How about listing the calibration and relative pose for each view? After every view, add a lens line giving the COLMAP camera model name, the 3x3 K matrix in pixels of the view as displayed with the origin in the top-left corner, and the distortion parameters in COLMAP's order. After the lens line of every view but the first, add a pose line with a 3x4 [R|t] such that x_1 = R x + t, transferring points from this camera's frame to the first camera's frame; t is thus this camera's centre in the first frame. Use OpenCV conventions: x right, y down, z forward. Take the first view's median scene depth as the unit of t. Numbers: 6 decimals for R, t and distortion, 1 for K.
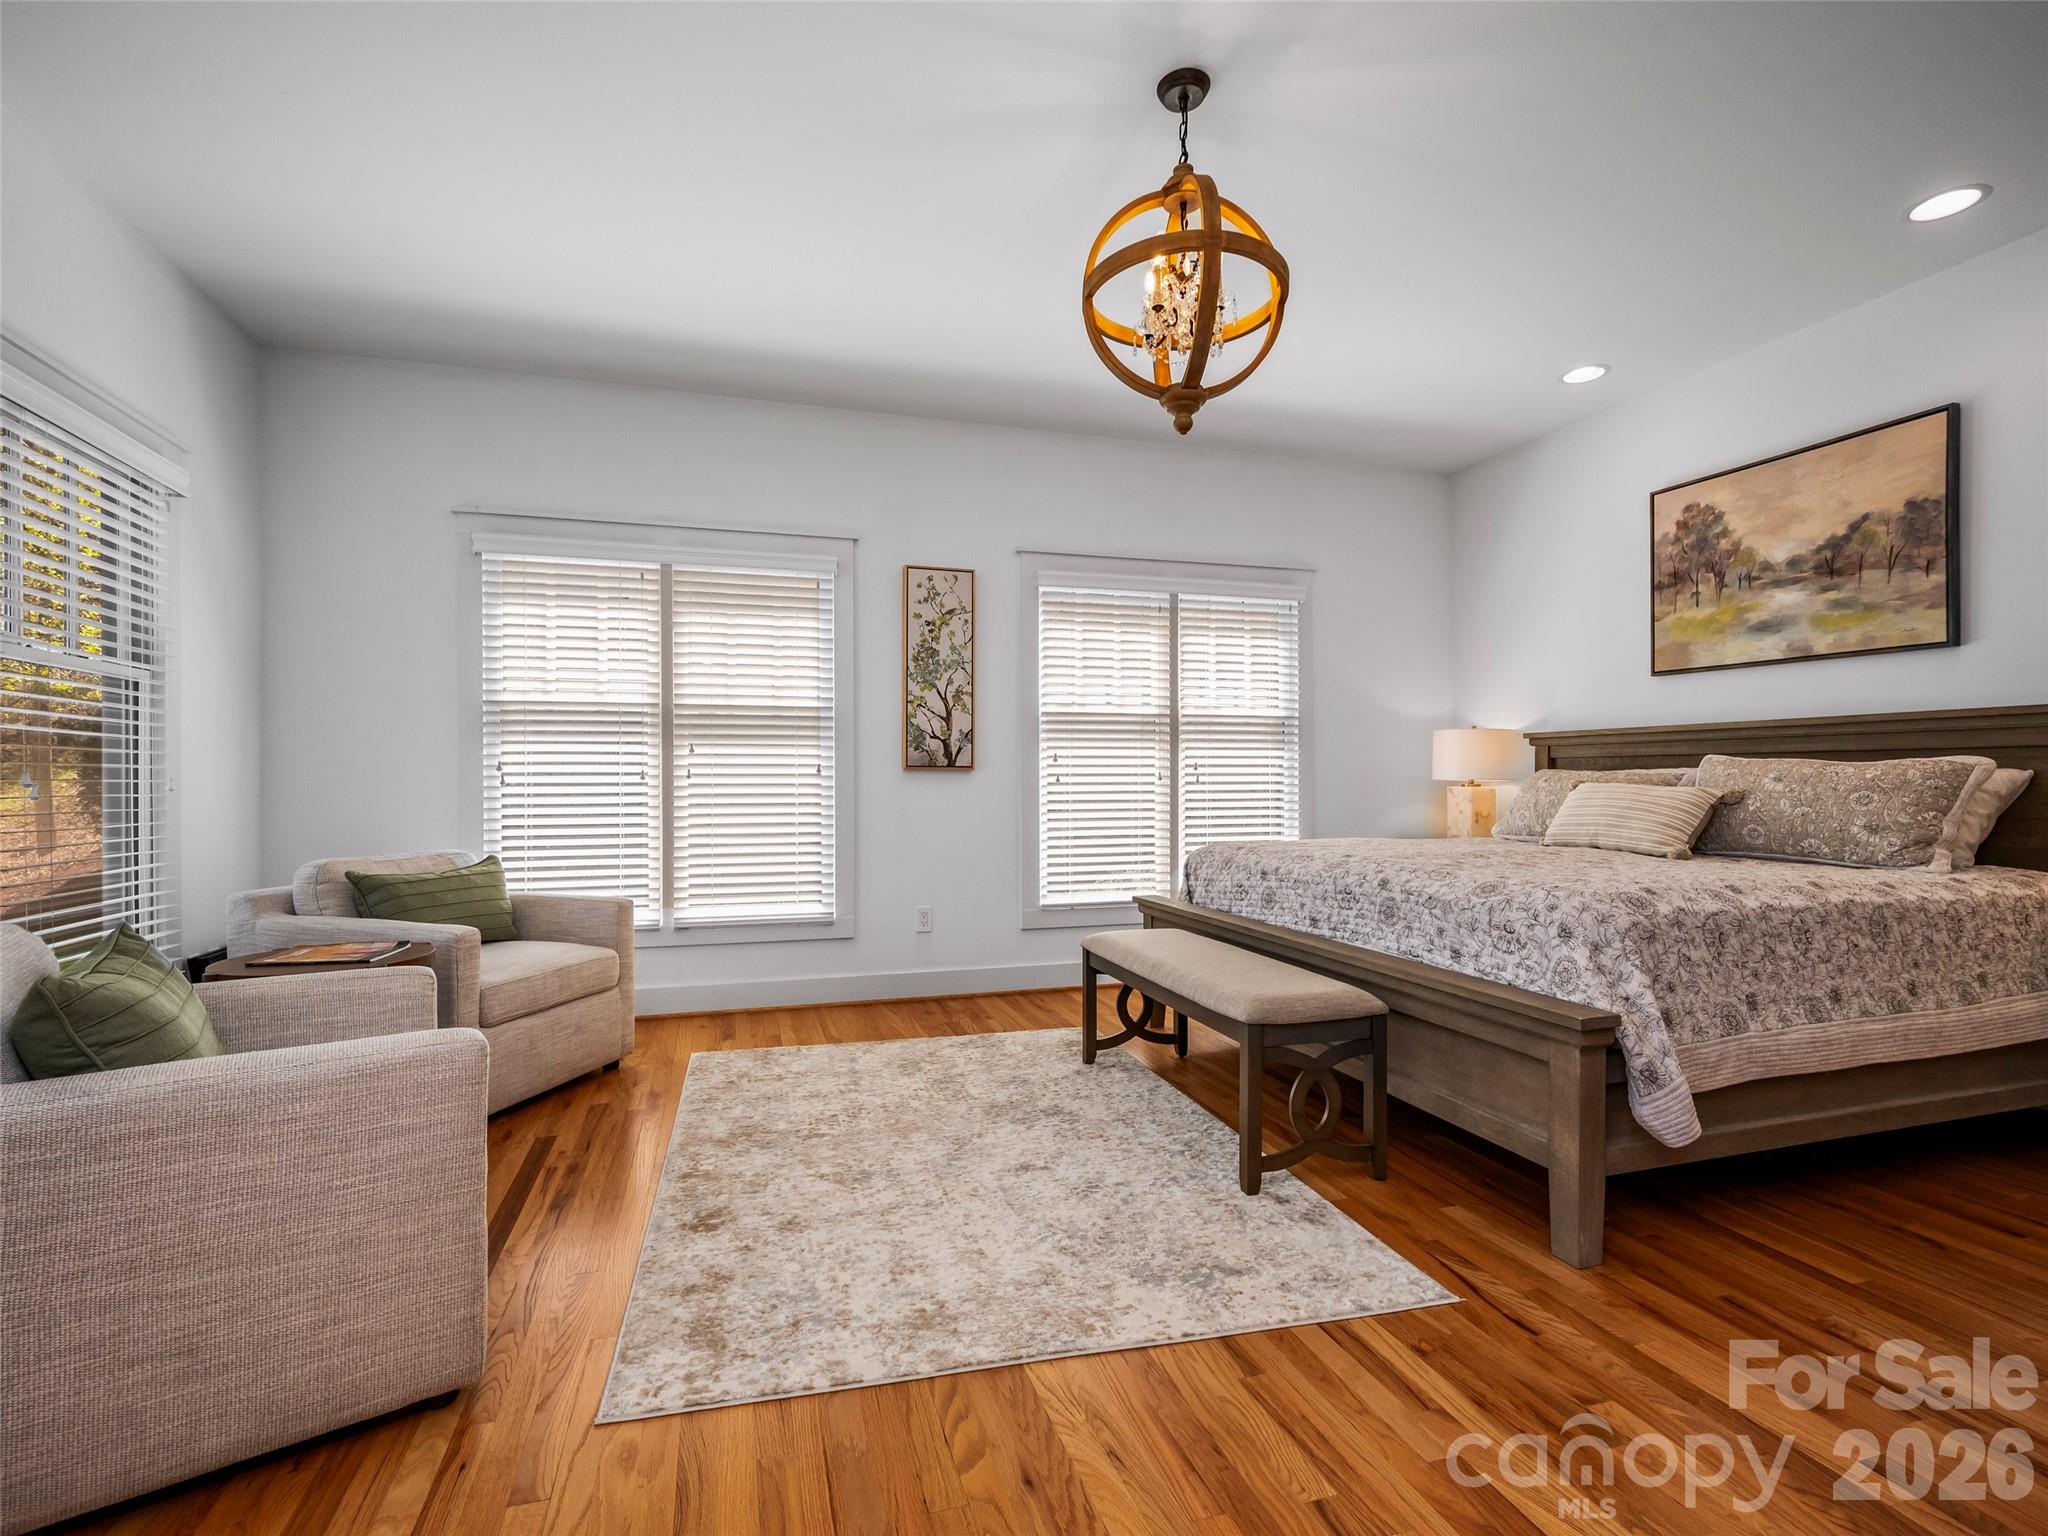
lens RADIAL K [[949.6, 0, 1024.2], [0, 949.6, 798.7], [0, 0, 1]] dist [0.000027, -0.000005]
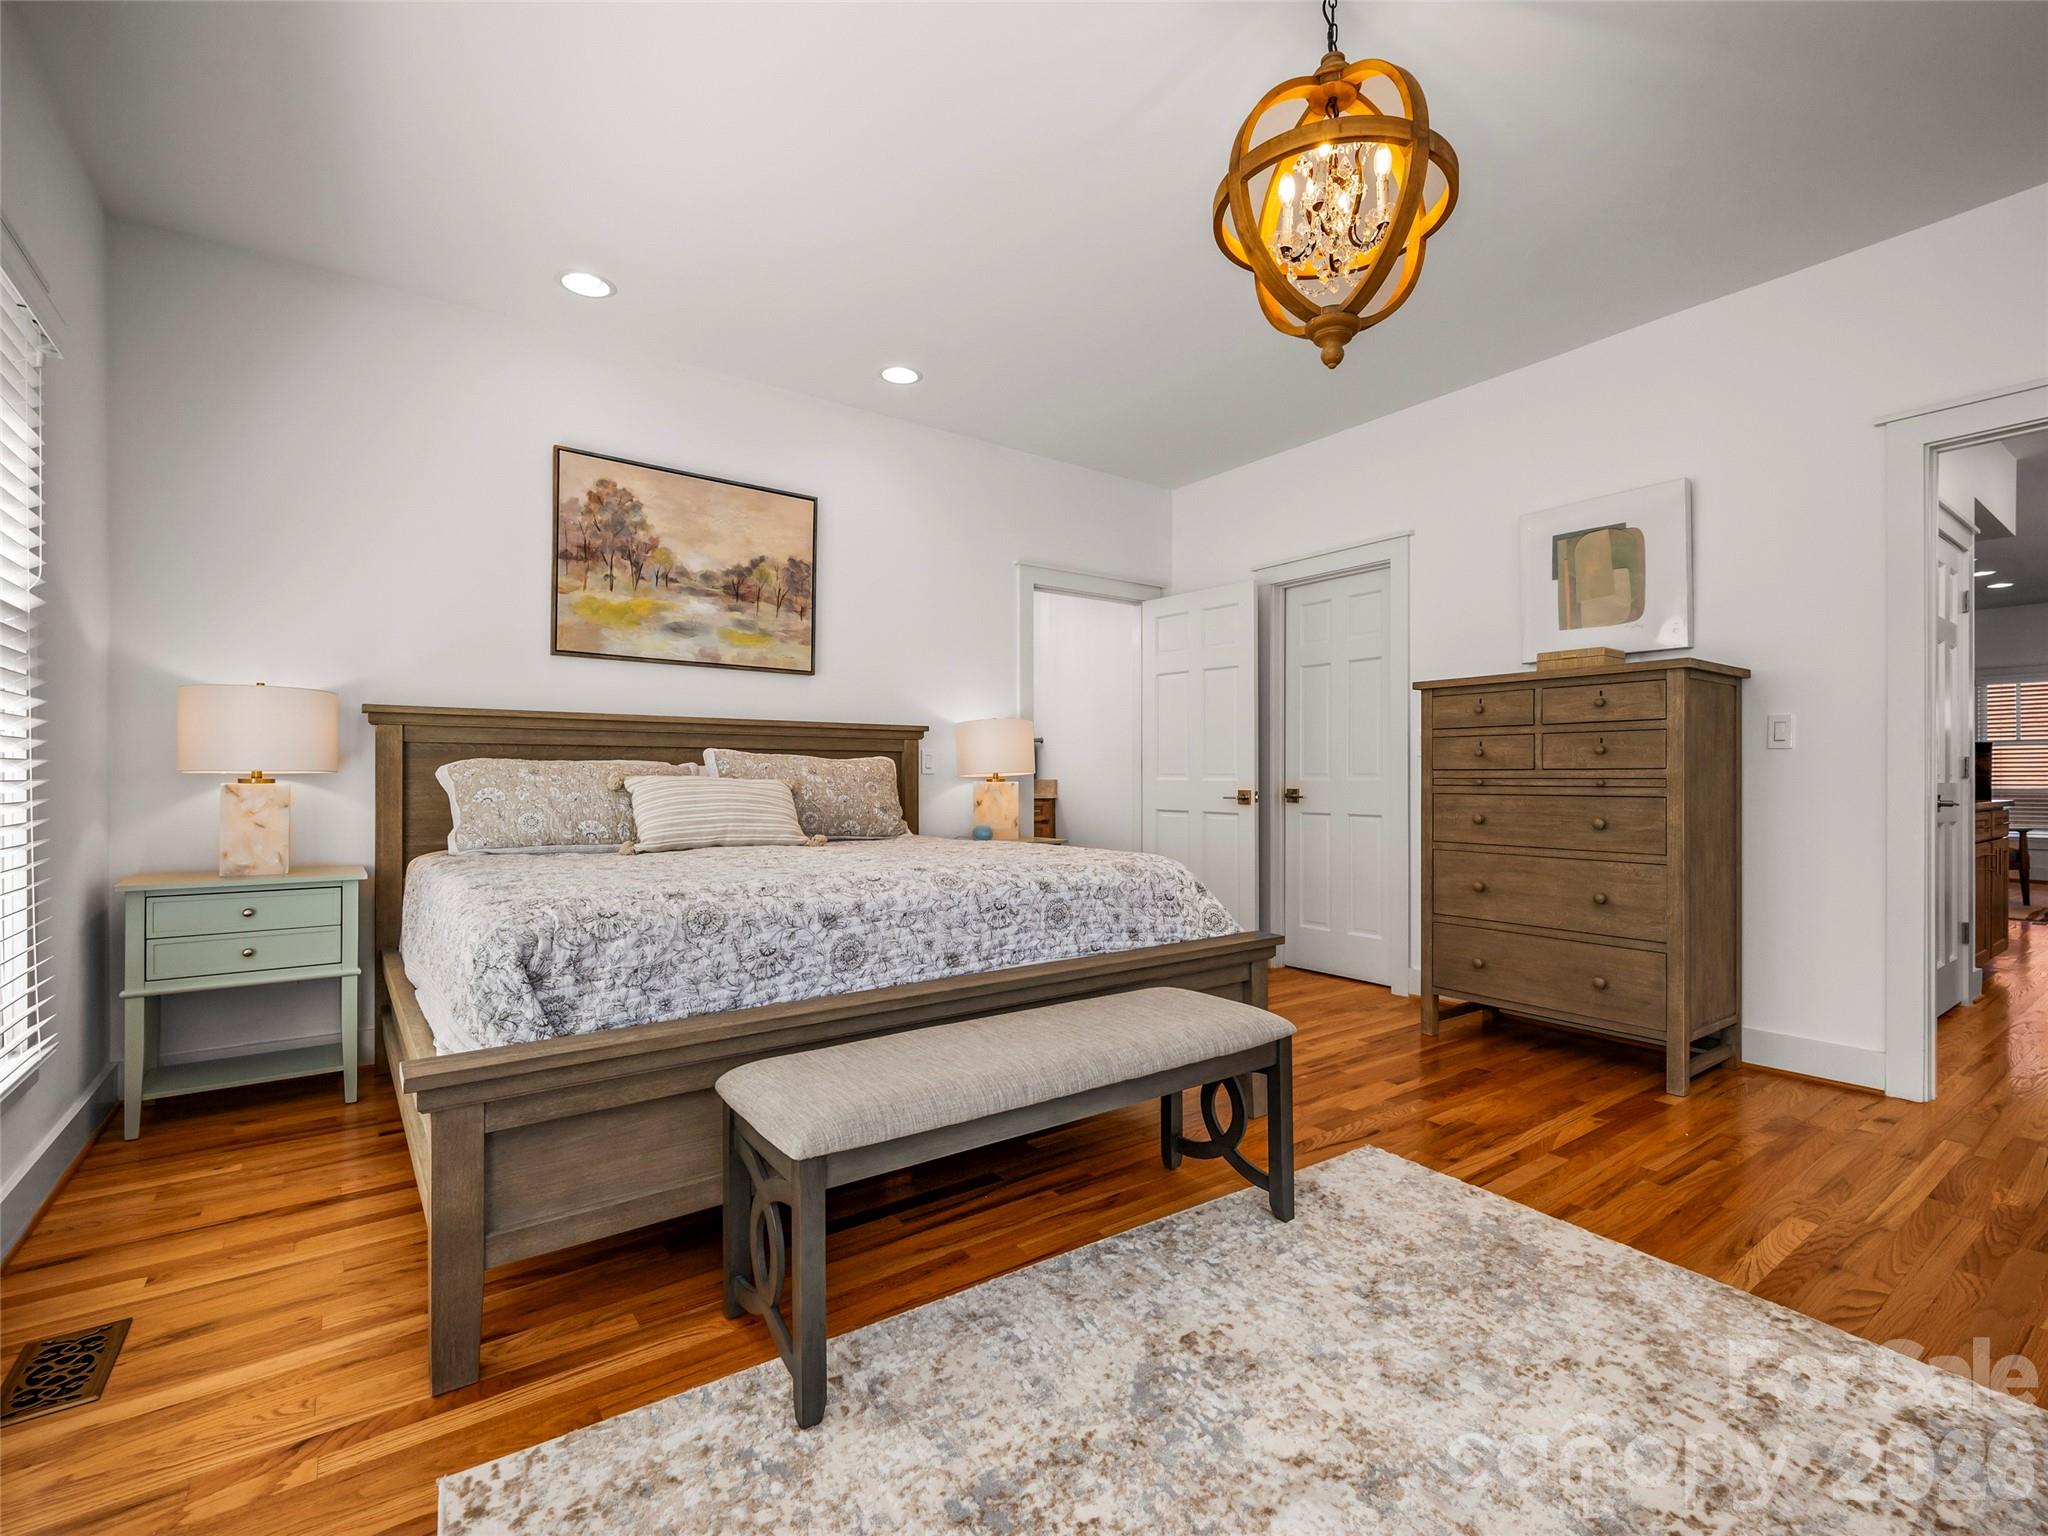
lens RADIAL K [[938.3, 0, 1047.9], [0, 938.3, 783.2], [0, 0, 1]] dist [0.000325, -0.000652]
pose [[-0.333924, -0.006845, 0.942575, -0.373410], [0.018413, 0.999735, 0.013783, -0.016643], [-0.942420, 0.021958, -0.333710, 1.045186]]
